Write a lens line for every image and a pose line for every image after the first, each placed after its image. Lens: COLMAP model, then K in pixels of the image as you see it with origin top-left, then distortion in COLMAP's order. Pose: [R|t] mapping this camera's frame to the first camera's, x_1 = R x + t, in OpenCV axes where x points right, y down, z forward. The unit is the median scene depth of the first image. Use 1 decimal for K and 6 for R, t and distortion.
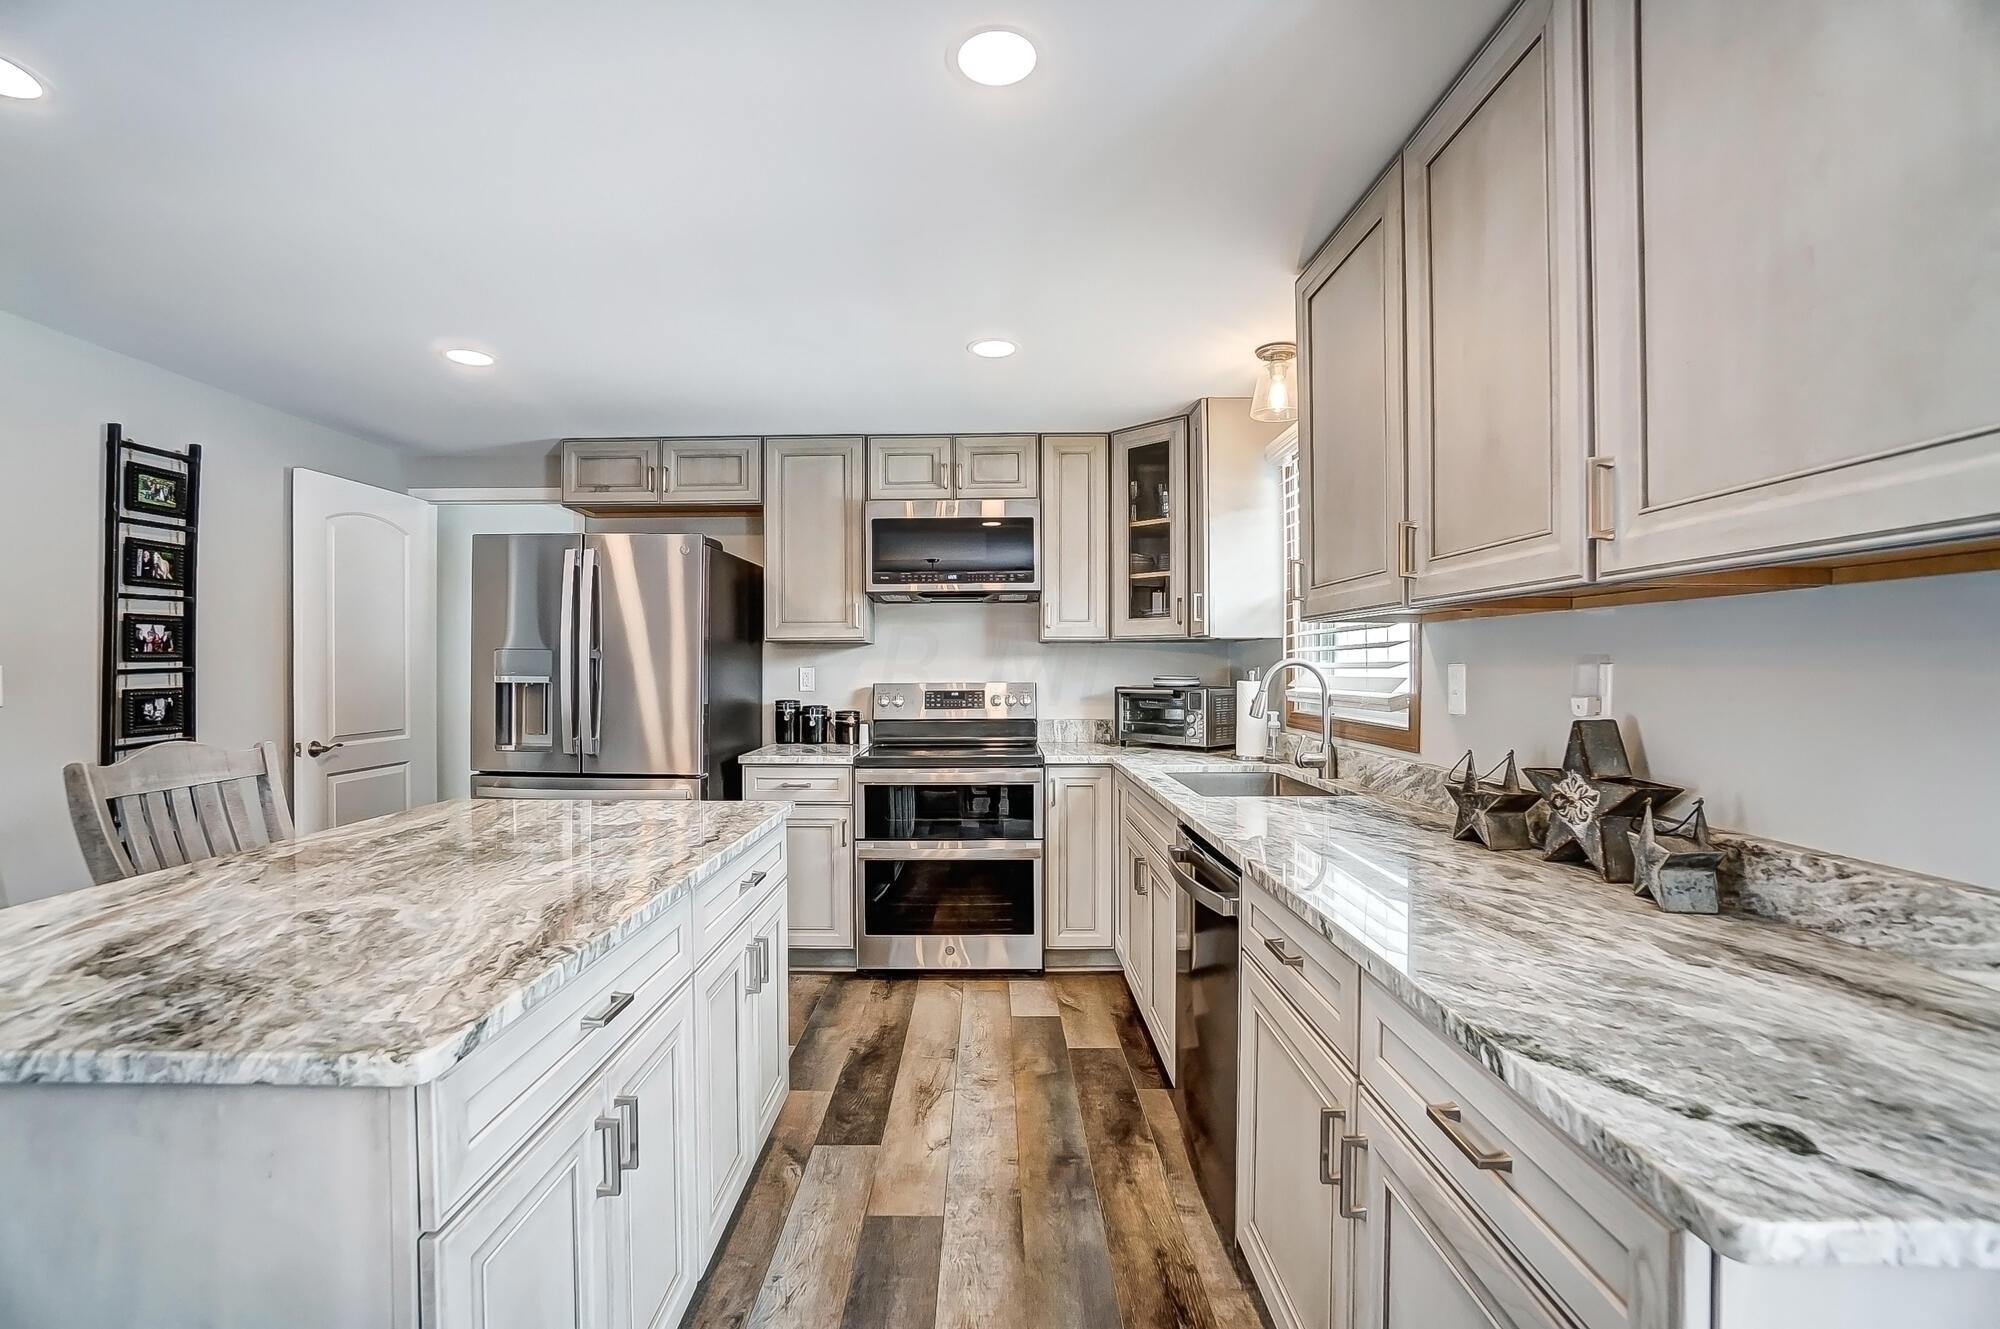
lens RADIAL K [[870.2, 0, 998.6], [0, 870.2, 671.4], [0, 0, 1]] dist [-0.001785, -0.000122]
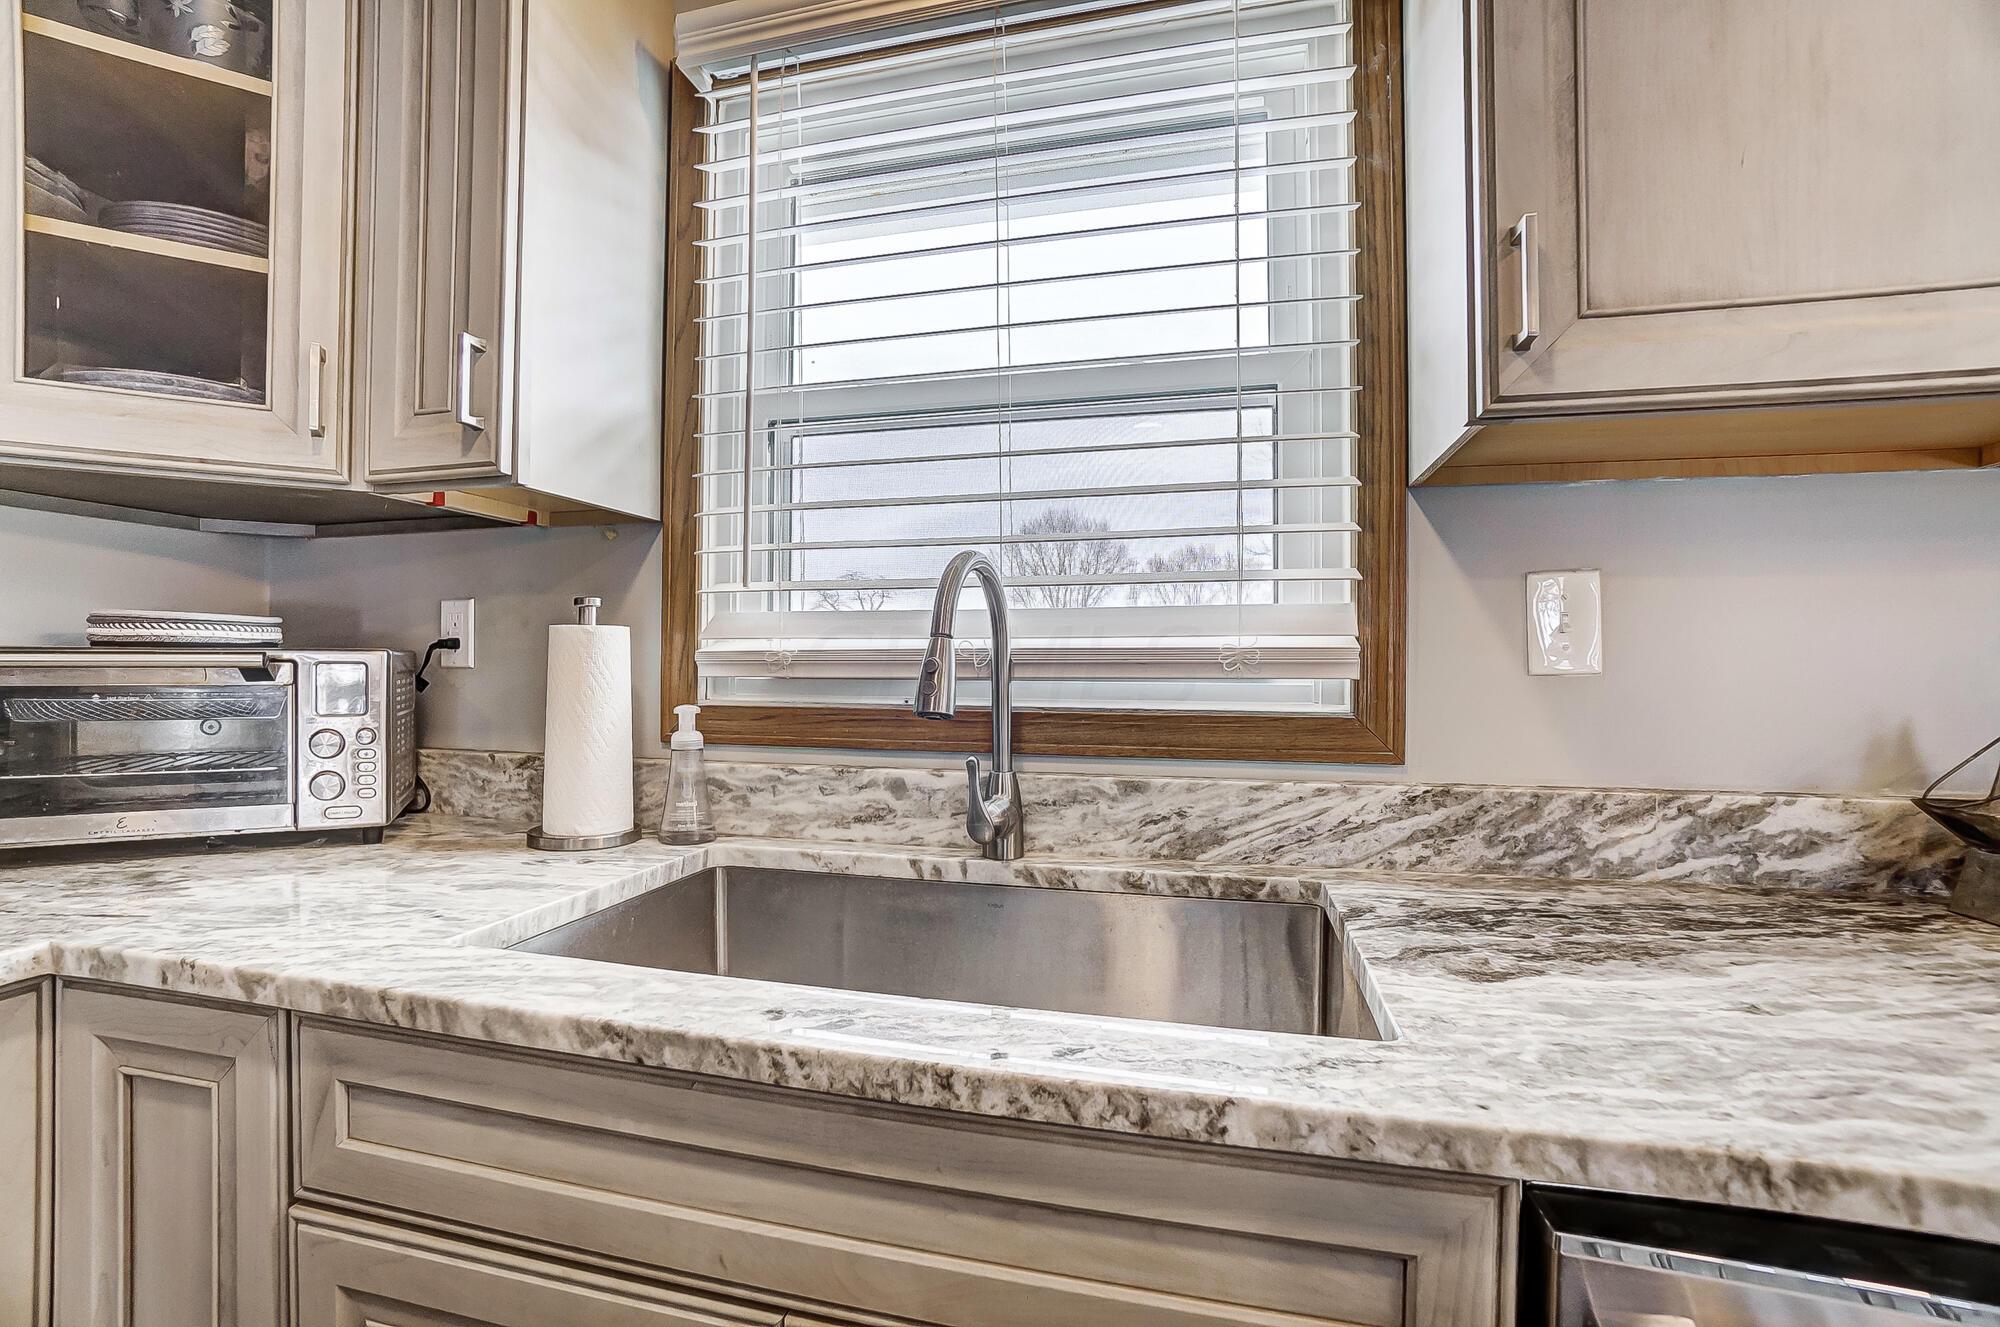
lens RADIAL K [[870.2, 0, 999.8], [0, 870.2, 659.3], [0, 0, 1]] dist [-0.001785, -0.000122]
pose [[0.254842, 0.010285, 0.966928, -0.017476], [-0.002785, 0.999947, -0.009903, 0.027716], [-0.966979, -0.000169, 0.254857, 0.716426]]
